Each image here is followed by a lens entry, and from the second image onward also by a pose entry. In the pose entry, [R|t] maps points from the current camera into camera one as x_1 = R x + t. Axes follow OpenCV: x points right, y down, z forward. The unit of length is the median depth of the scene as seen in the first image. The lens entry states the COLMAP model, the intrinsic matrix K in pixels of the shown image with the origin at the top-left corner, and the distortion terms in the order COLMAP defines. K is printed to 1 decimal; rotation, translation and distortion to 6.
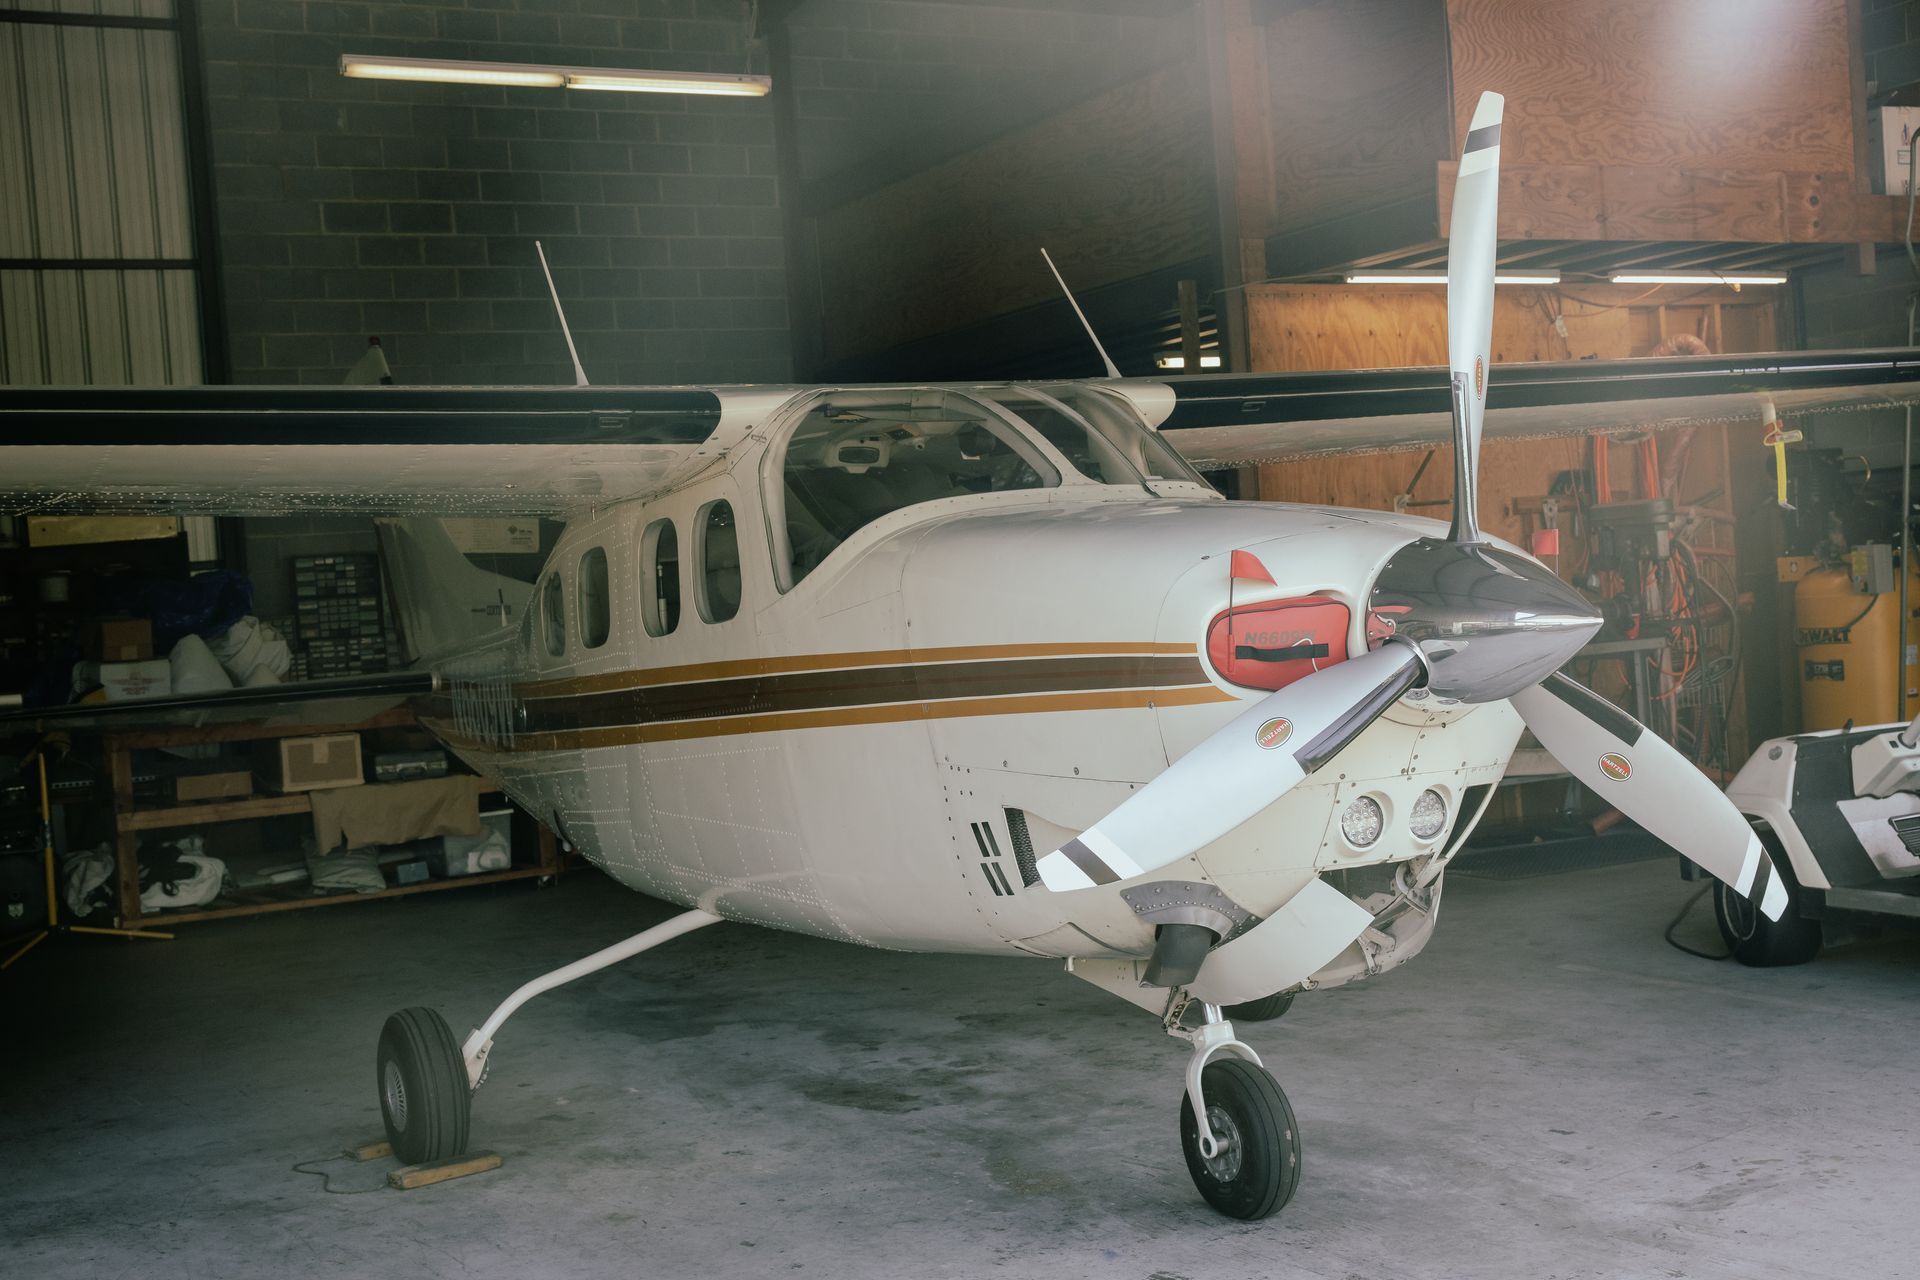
lens RADIAL K [[2262.2, 0, 960.4], [0, 2262.2, 644.7], [0, 0, 1]] dist [0.001924, 0.000000]
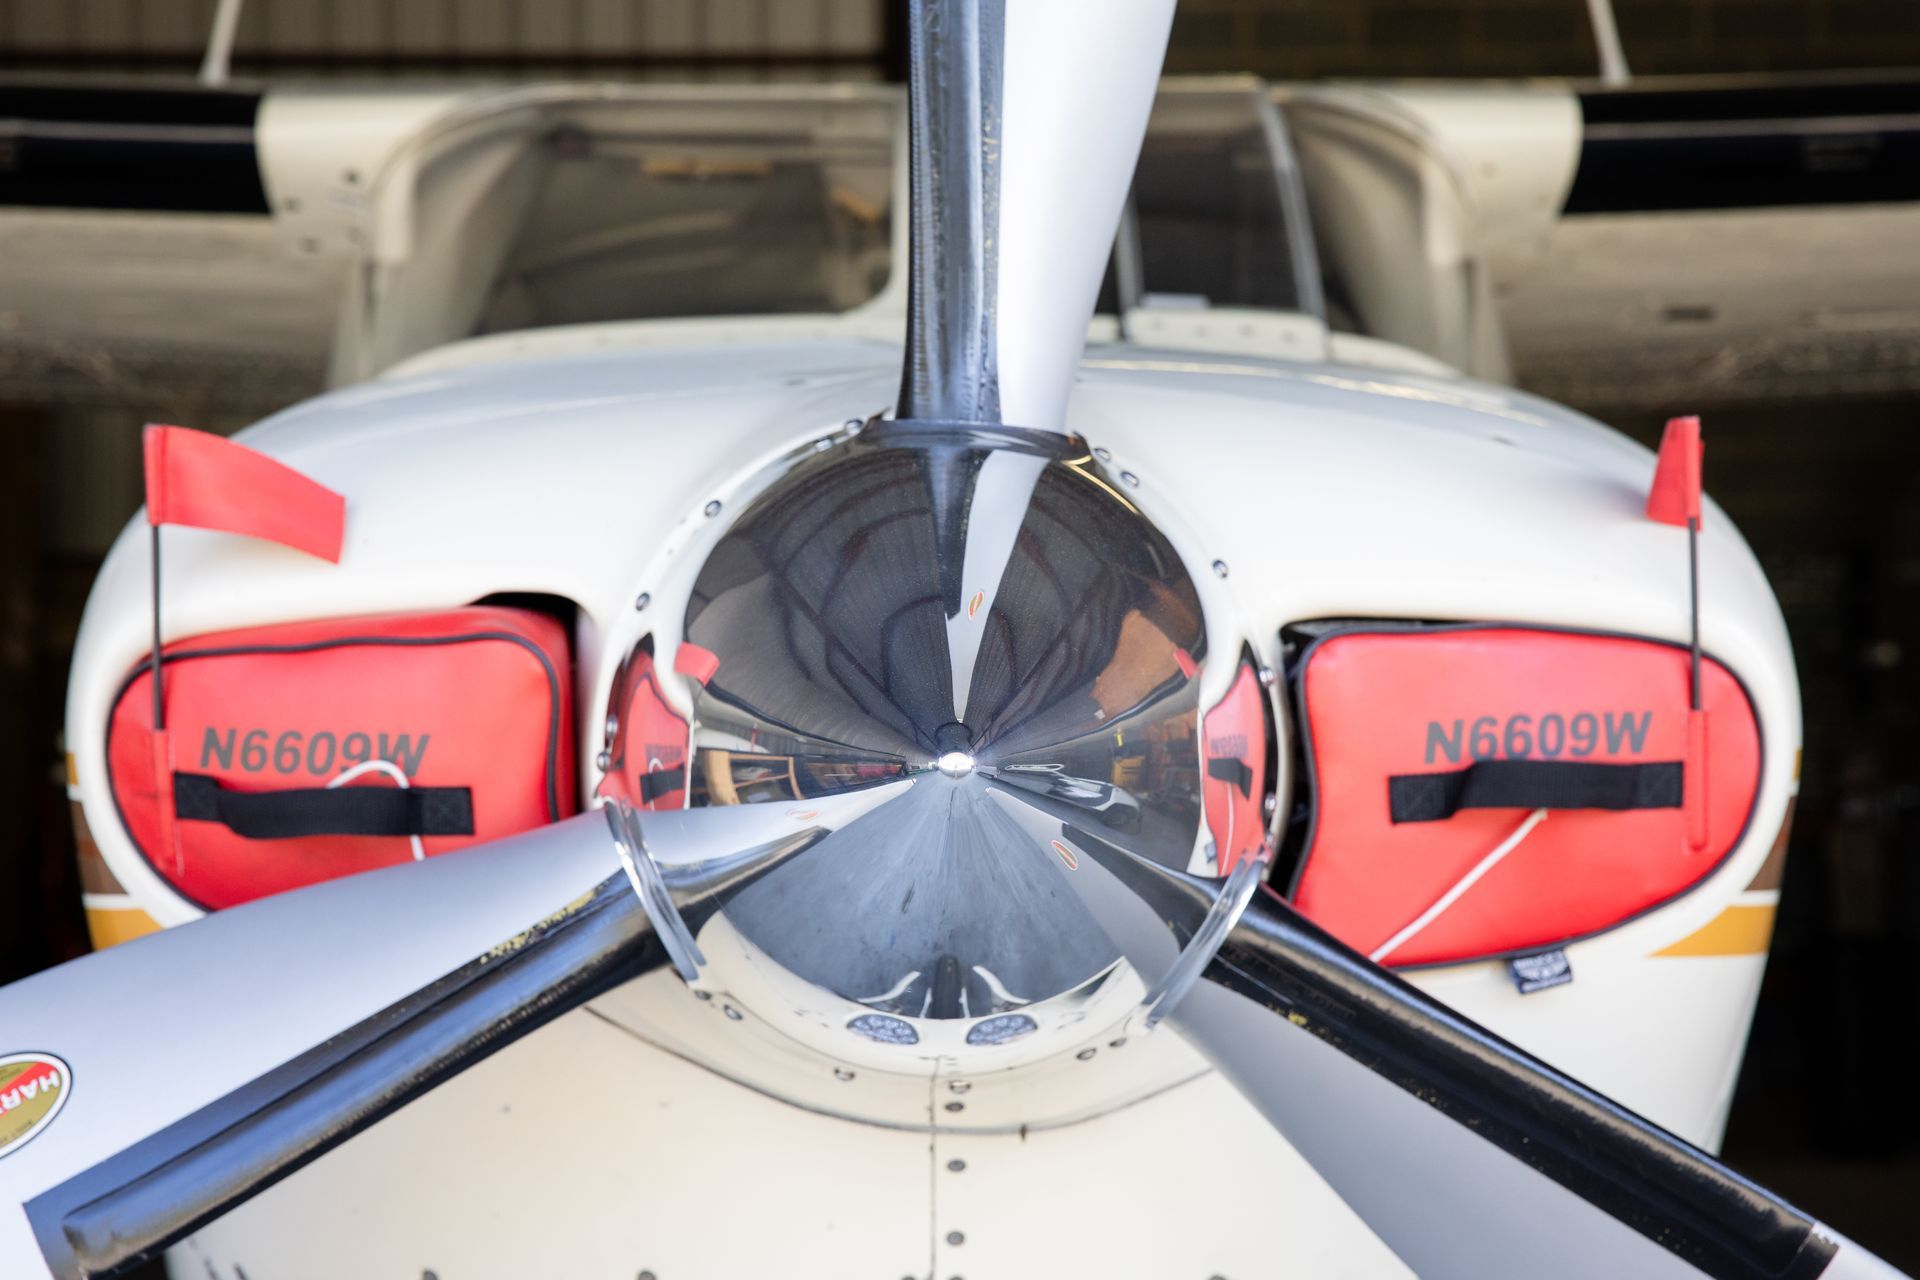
lens RADIAL K [[3511.6, 0, 962.6], [0, 3511.6, 640.6], [0, 0, 1]] dist [0.047099, 0.000000]
pose [[0.893634, 0.053091, -0.445644, 0.210783], [-0.064696, 0.997846, -0.010856, -0.008977], [0.444108, 0.038532, 0.895144, 0.344105]]
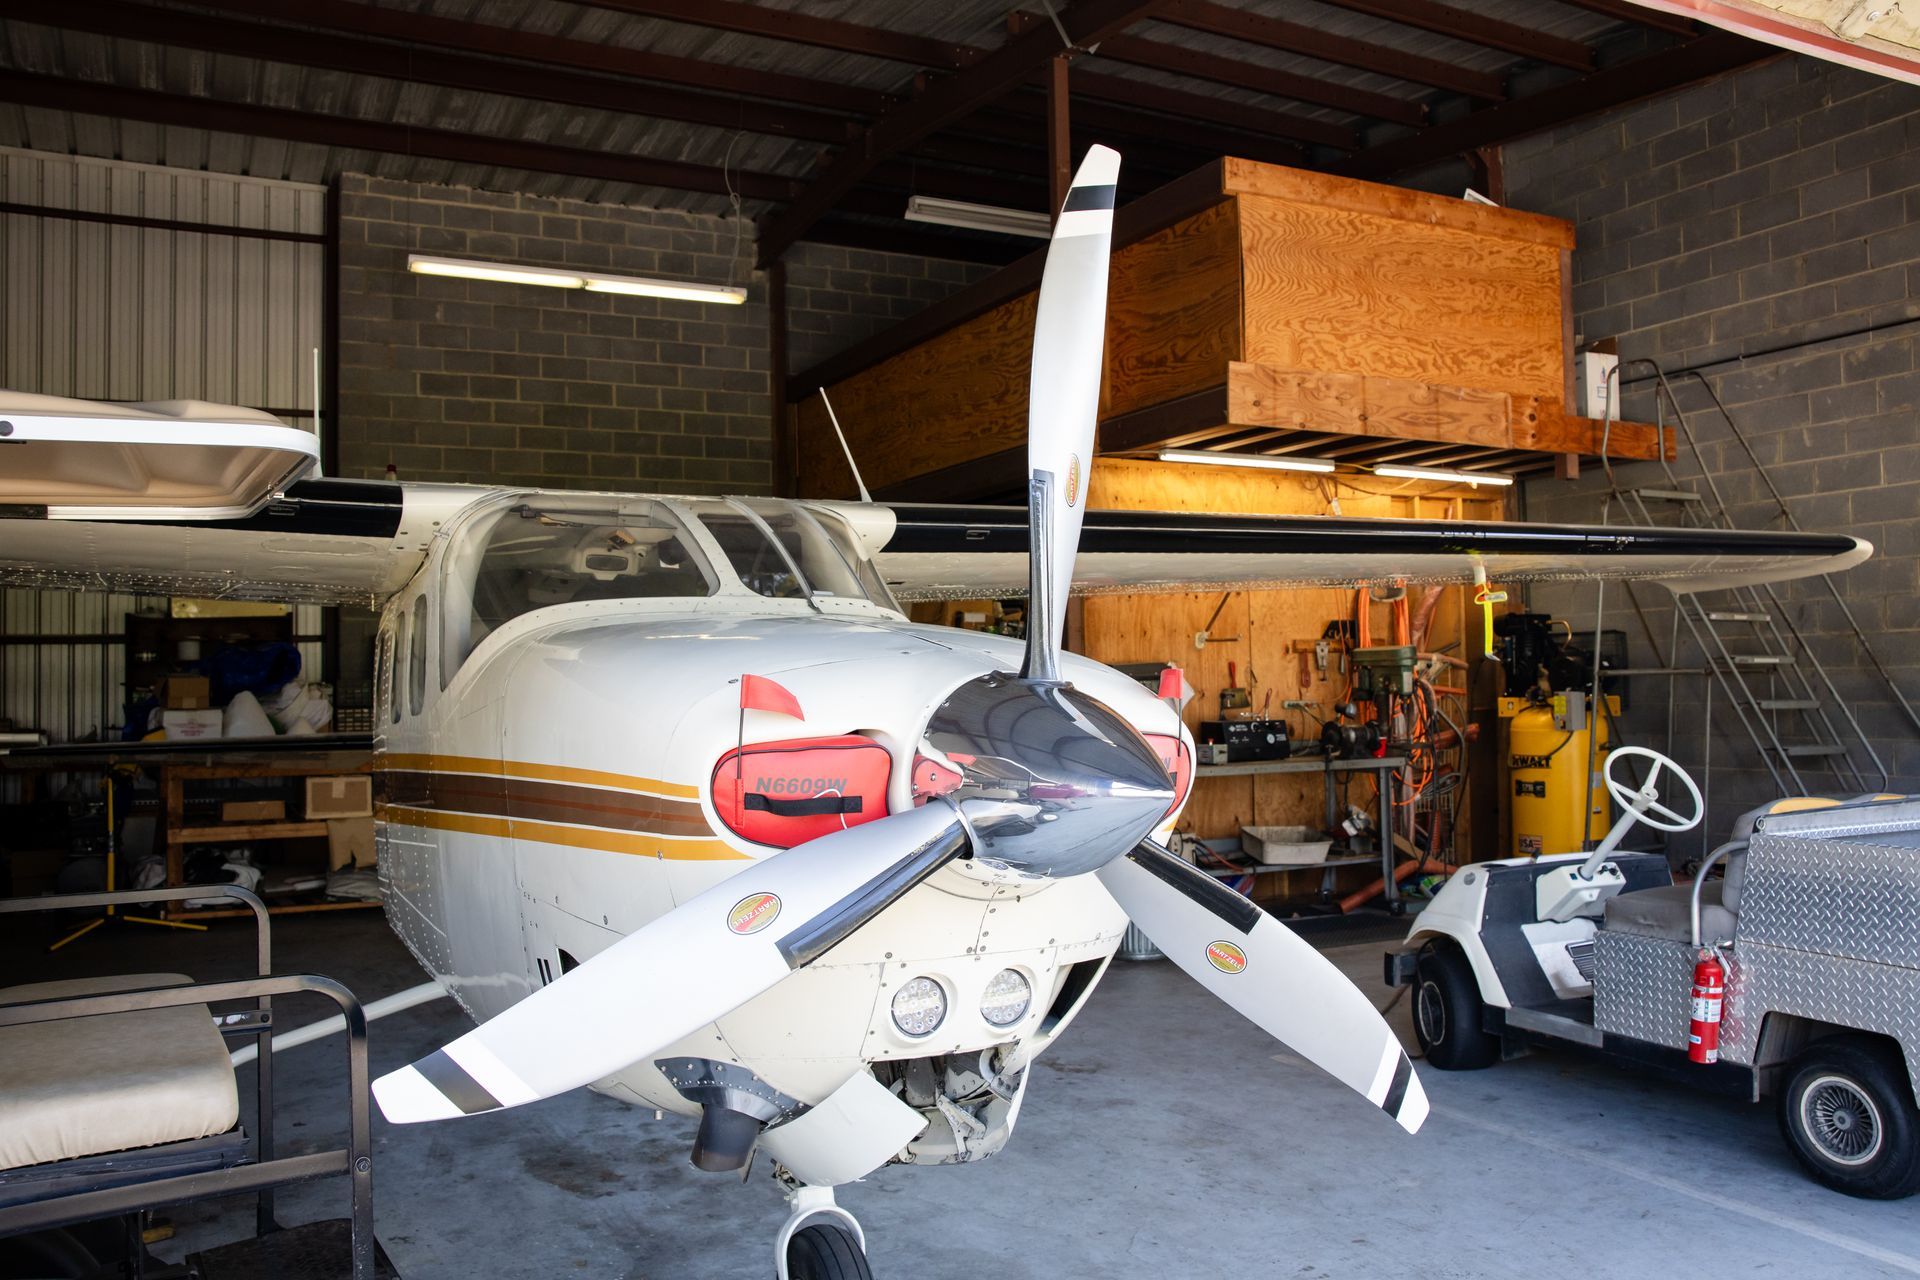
lens RADIAL K [[1525.5, 0, 957.3], [0, 1525.5, 645.3], [0, 0, 1]] dist [-0.099170, 0.030255]
pose [[0.998525, 0.053072, -0.011481, 0.105457], [-0.053578, 0.997336, -0.049502, -0.015277], [0.008824, 0.050044, 0.998708, 0.240647]]
